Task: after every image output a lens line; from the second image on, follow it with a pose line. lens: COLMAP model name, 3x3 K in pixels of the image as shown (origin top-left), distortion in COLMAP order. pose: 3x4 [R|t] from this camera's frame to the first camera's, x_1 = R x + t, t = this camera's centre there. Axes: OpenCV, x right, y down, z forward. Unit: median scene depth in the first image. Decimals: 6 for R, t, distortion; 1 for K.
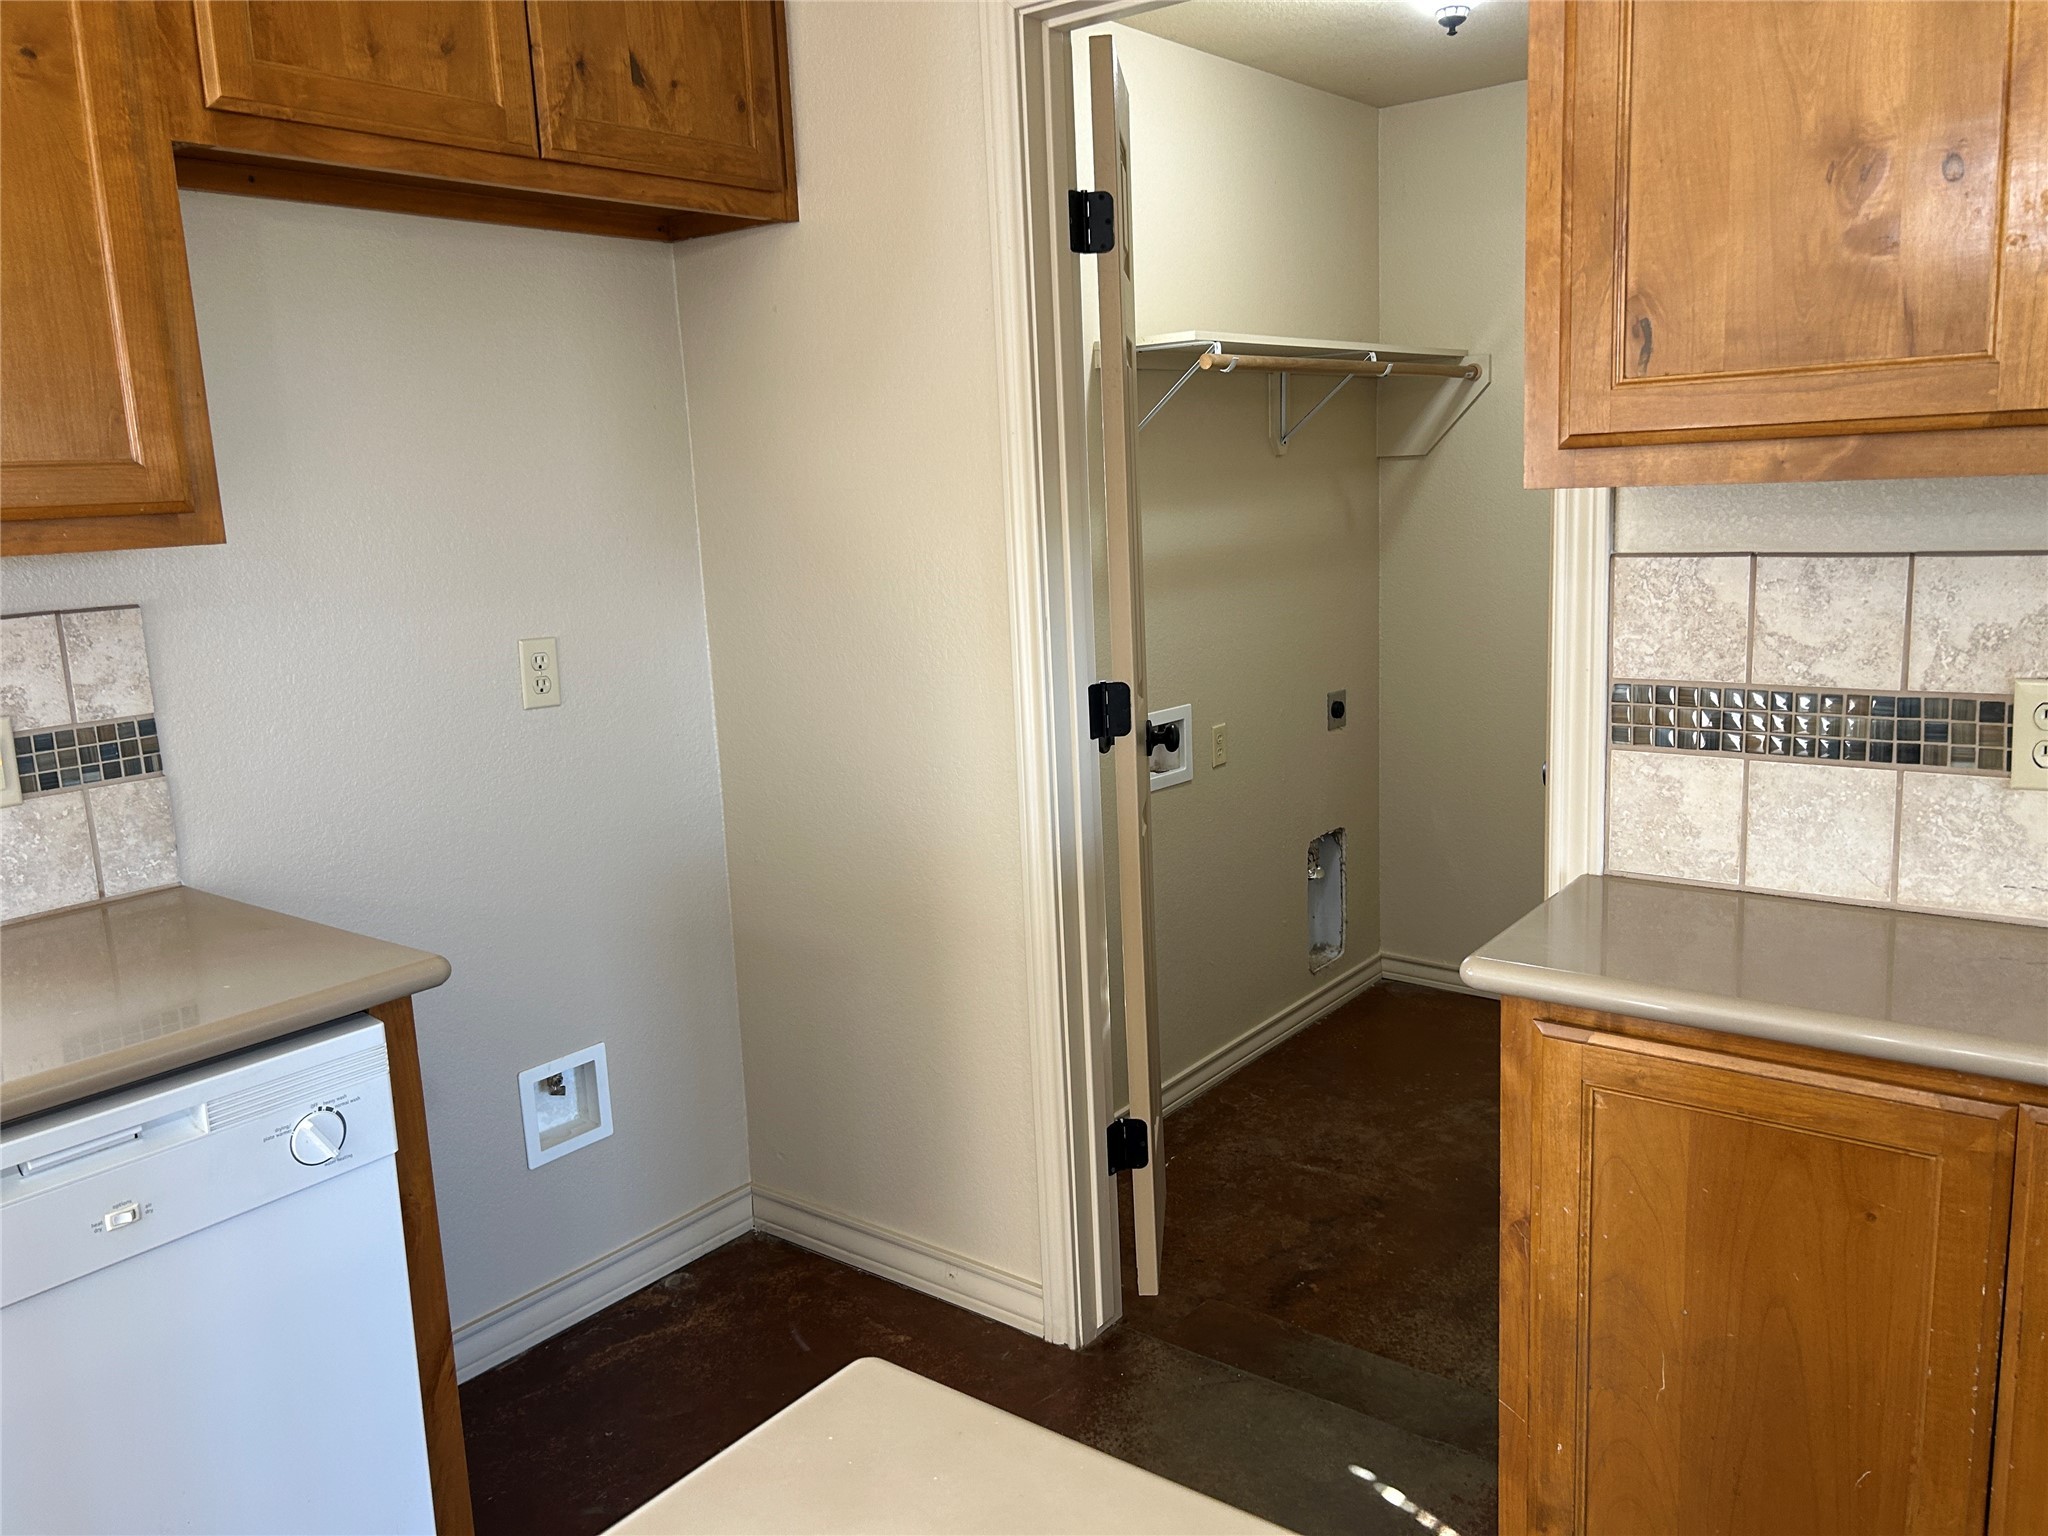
lens RADIAL K [[1541.9, 0, 1023.1], [0, 1541.9, 754.9], [0, 0, 1]] dist [0.053629, -0.059070]
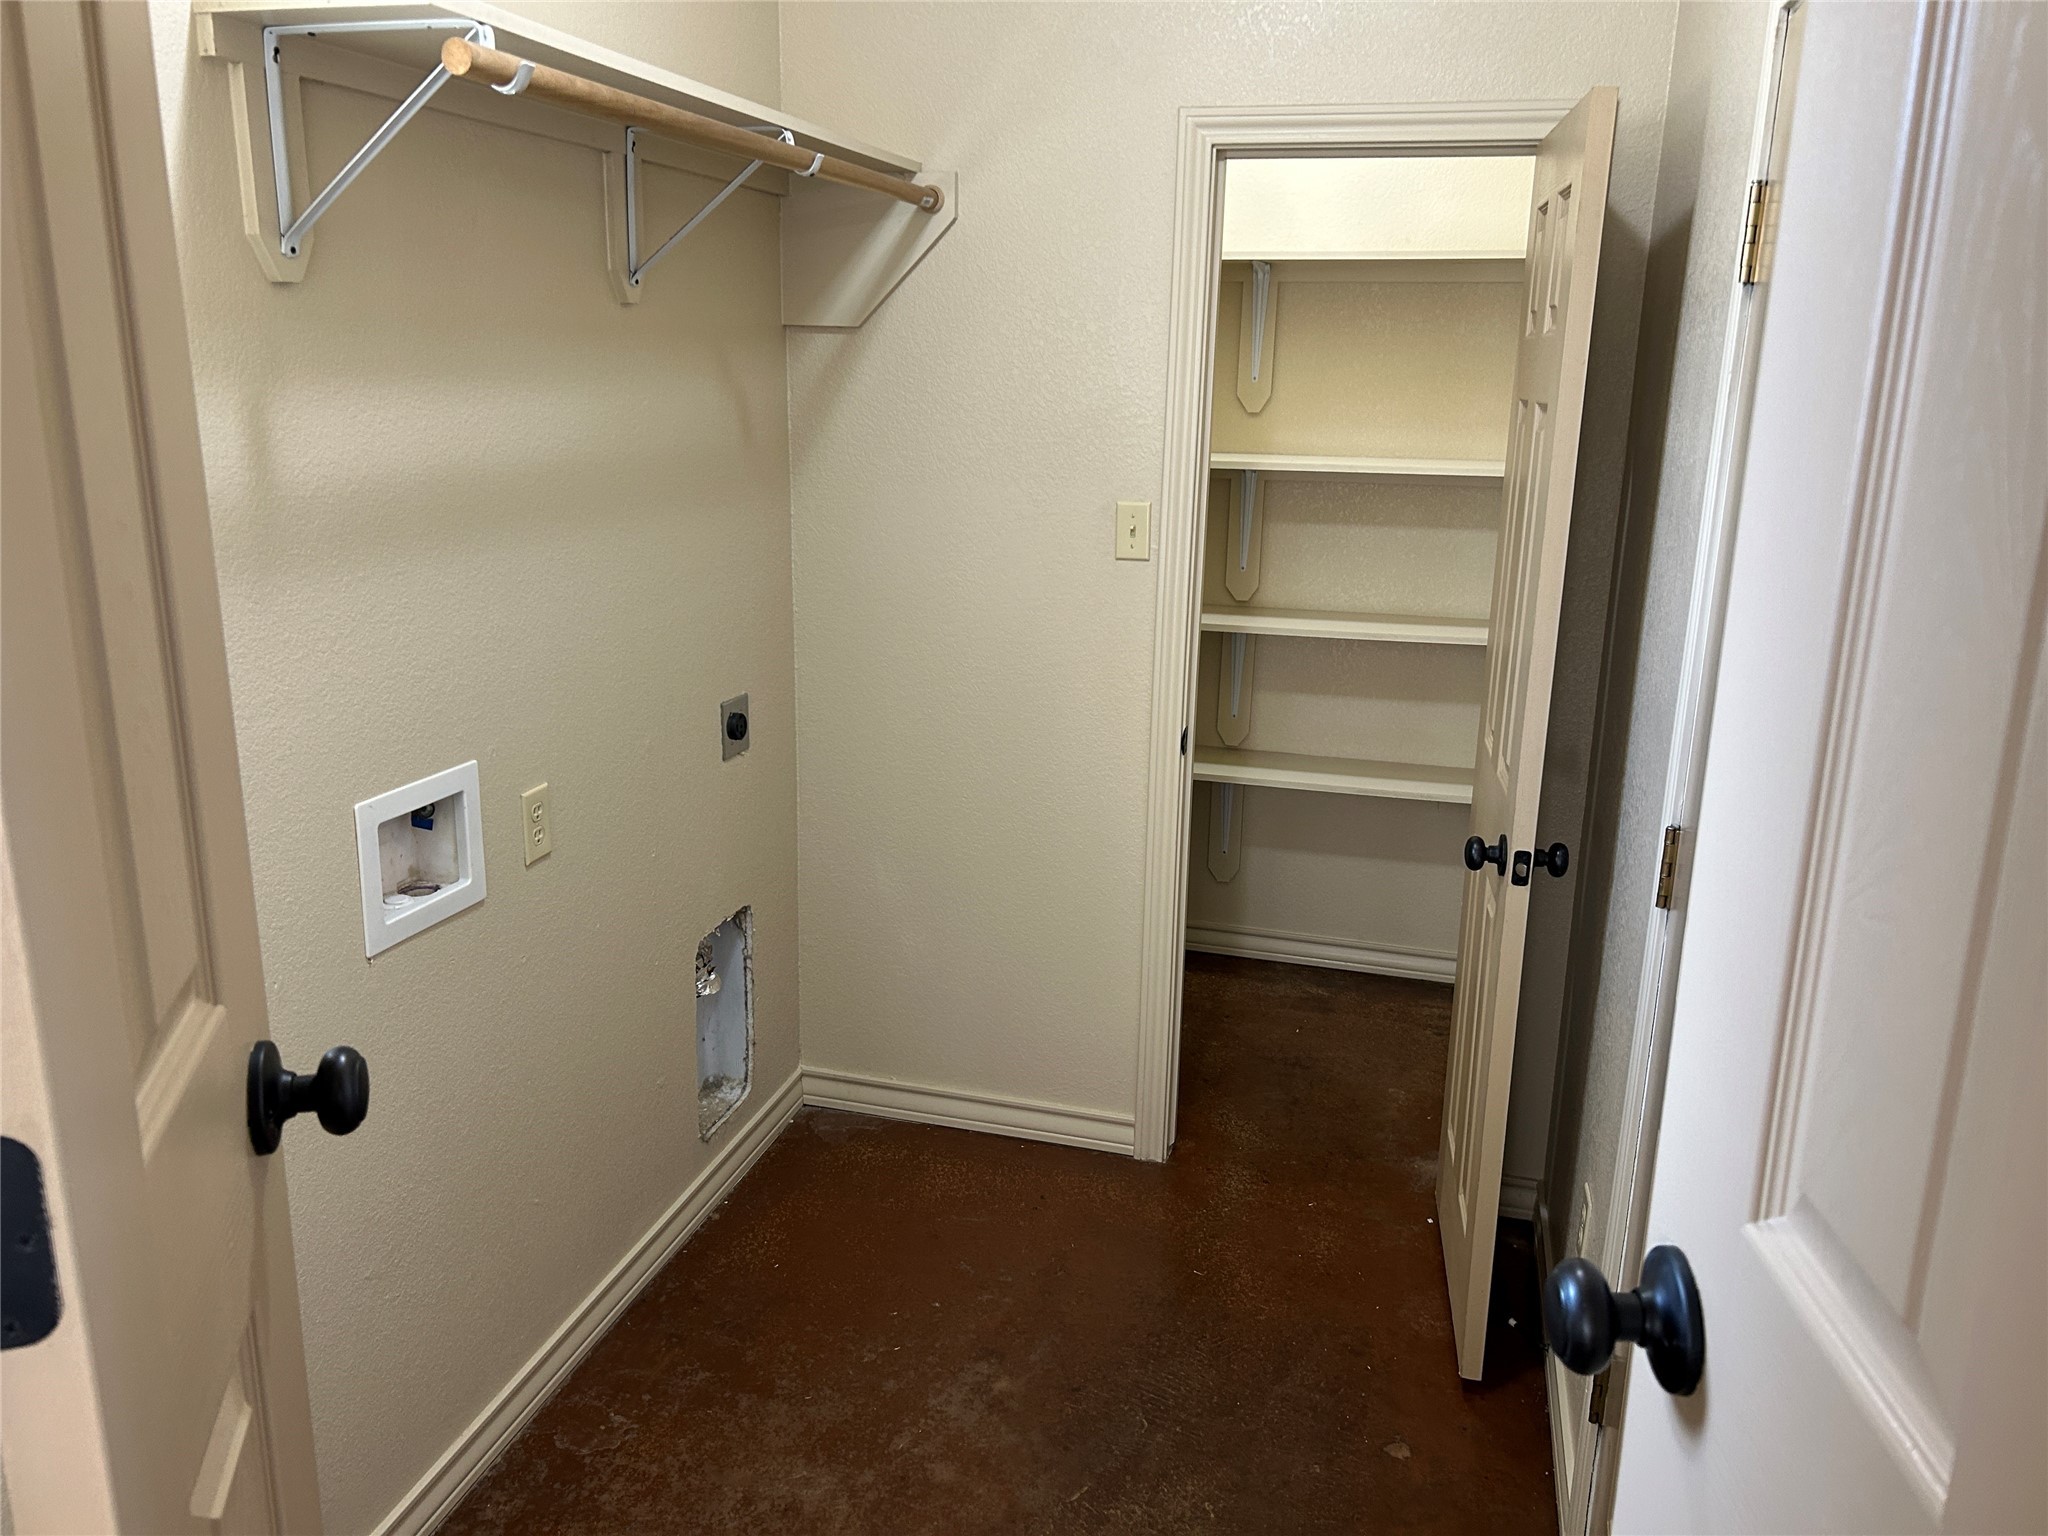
lens RADIAL K [[1541.9, 0, 1017.5], [0, 1541.9, 753.8], [0, 0, 1]] dist [0.053629, -0.059070]
pose [[0.917359, -0.039753, 0.396070, 0.060613], [0.012459, 0.997381, 0.071248, -0.063740], [-0.397865, -0.060426, 0.915452, 0.387150]]
